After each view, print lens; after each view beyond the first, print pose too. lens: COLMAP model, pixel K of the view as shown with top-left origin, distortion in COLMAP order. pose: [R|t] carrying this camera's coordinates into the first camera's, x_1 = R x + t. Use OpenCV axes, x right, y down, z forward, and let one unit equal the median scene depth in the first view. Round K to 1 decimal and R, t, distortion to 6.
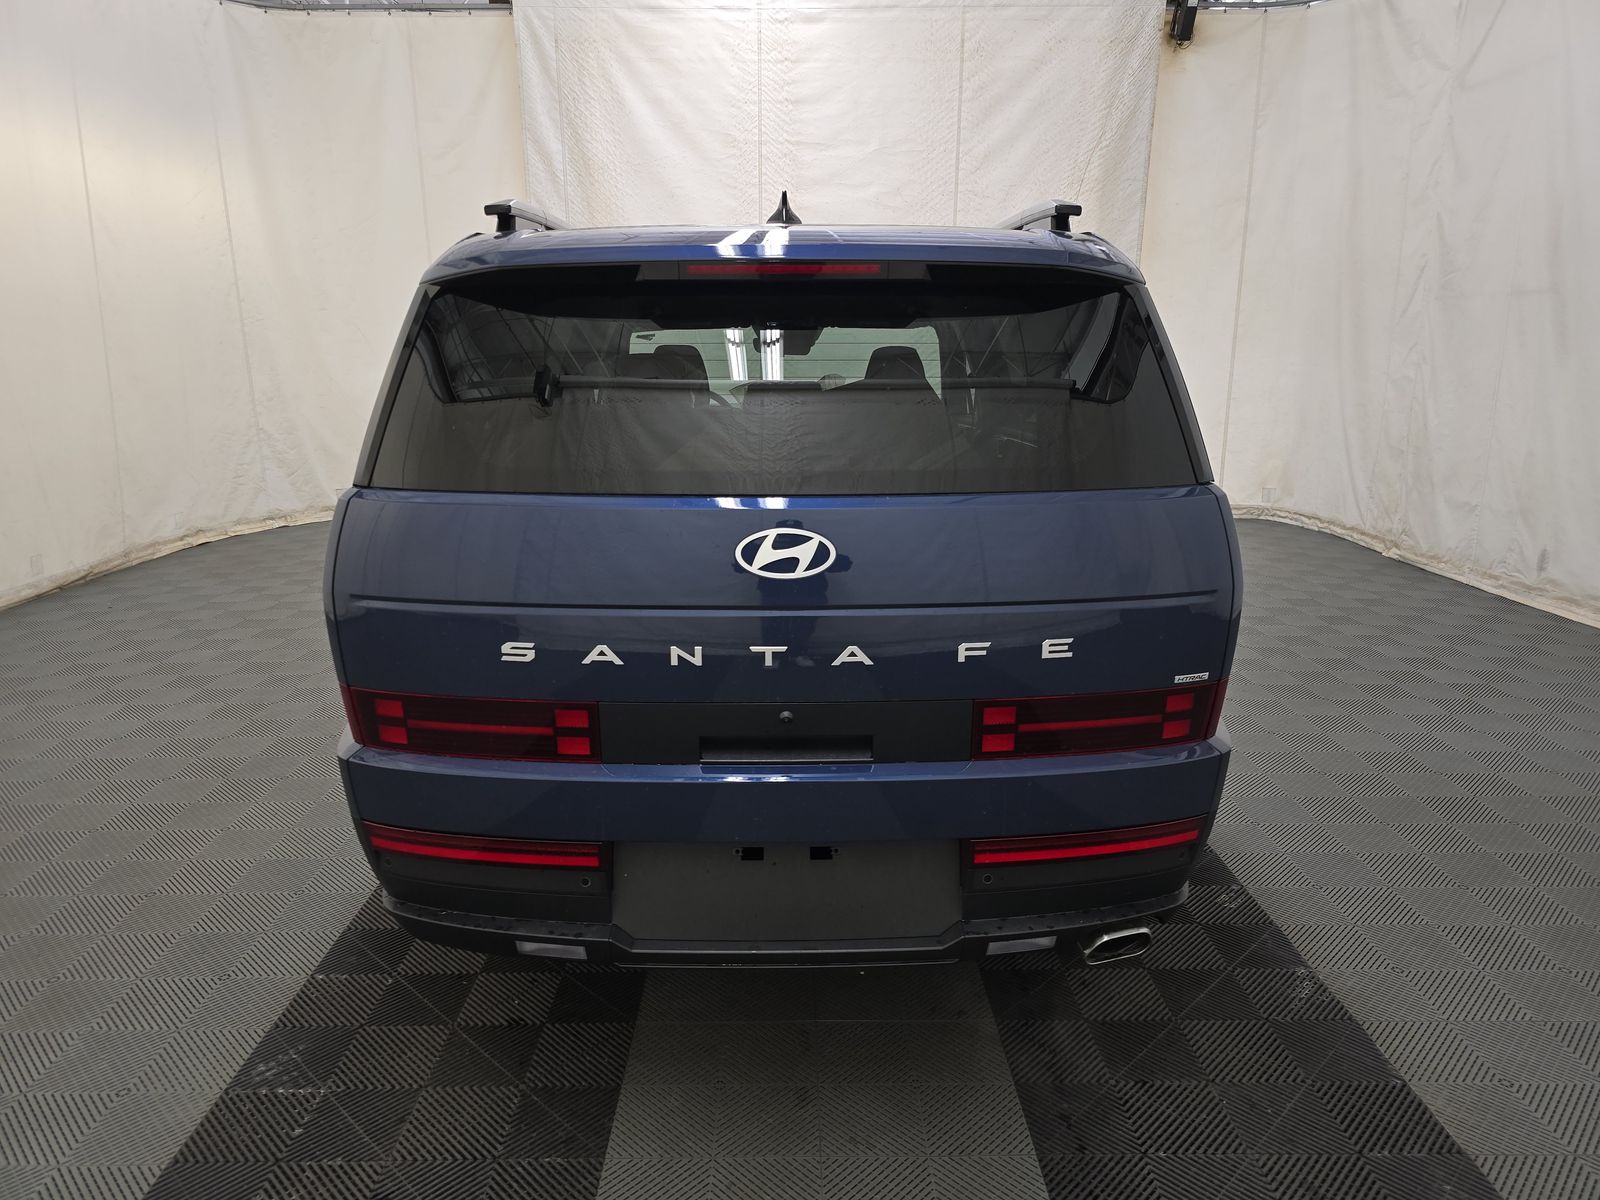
lens RADIAL K [[1116.1, 0, 800.0], [0, 1116.1, 600.0], [0, 0, 1]] dist [0.051935, -0.034566]
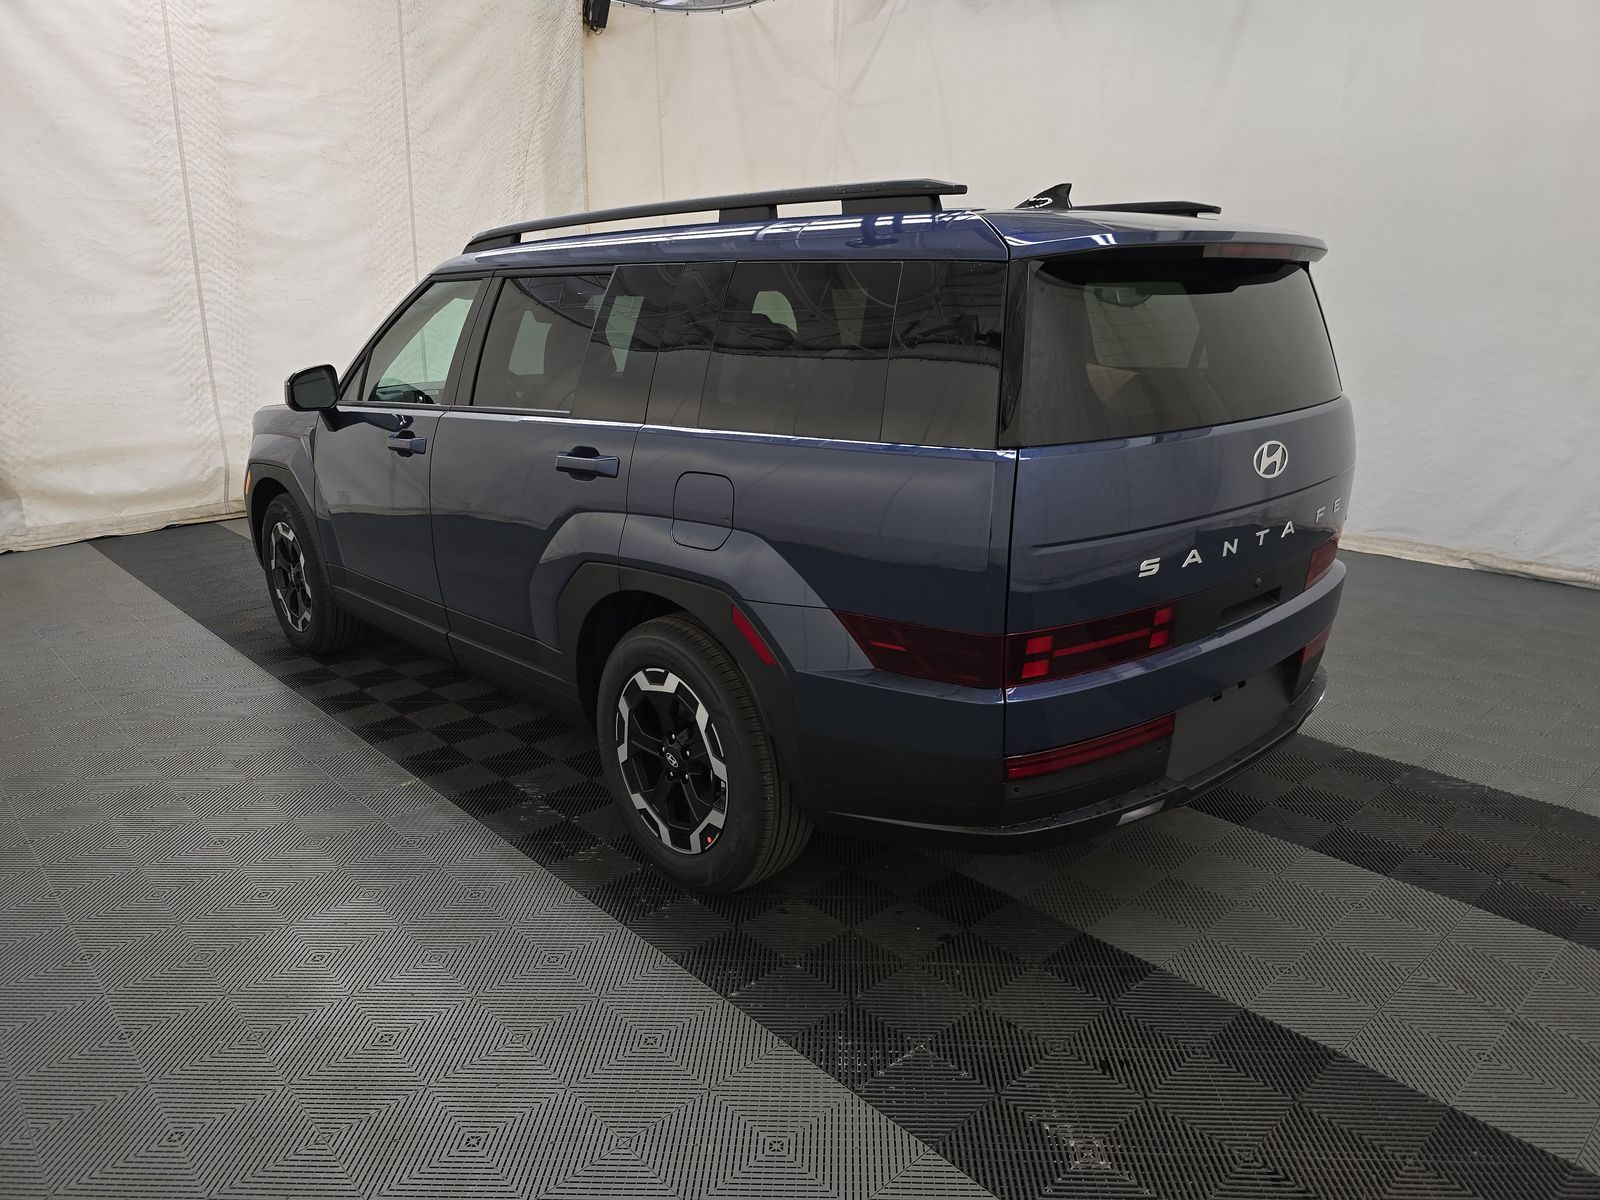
lens RADIAL K [[1116.1, 0, 800.0], [0, 1116.1, 600.0], [0, 0, 1]] dist [0.051935, -0.034566]
pose [[0.740697, -0.185377, 0.645758, -0.311129], [0.168215, 0.981735, 0.088880, -0.021163], [-0.650439, 0.042793, 0.758352, 0.079579]]
